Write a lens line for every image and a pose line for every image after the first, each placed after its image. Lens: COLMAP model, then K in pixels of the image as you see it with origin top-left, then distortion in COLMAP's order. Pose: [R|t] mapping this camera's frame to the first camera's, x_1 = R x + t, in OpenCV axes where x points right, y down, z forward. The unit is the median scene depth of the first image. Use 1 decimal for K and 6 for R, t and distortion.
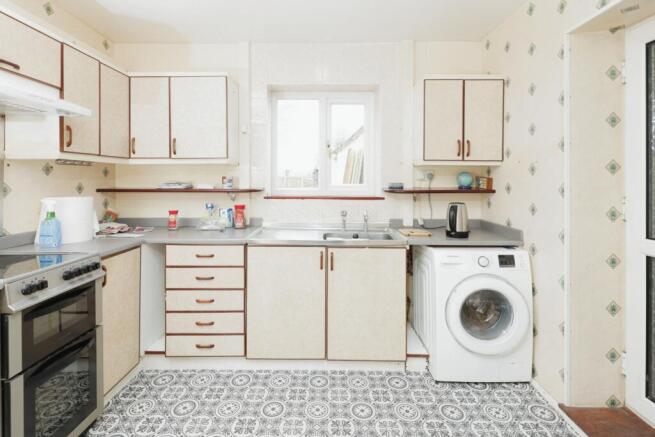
lens RADIAL K [[322.1, 0, 328.5], [0, 322.1, 178.1], [0, 0, 1]] dist [-0.004095, -0.003716]
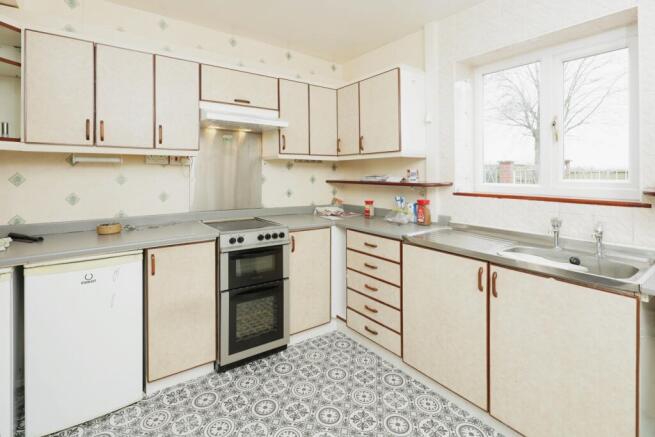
lens RADIAL K [[322.1, 0, 321.6], [0, 322.1, 175.1], [0, 0, 1]] dist [-0.004095, -0.003716]
pose [[0.568184, 0.003190, -0.822895, 0.385392], [0.003150, 0.999977, 0.006051, 0.005819], [0.822895, -0.006030, 0.568161, 0.265123]]
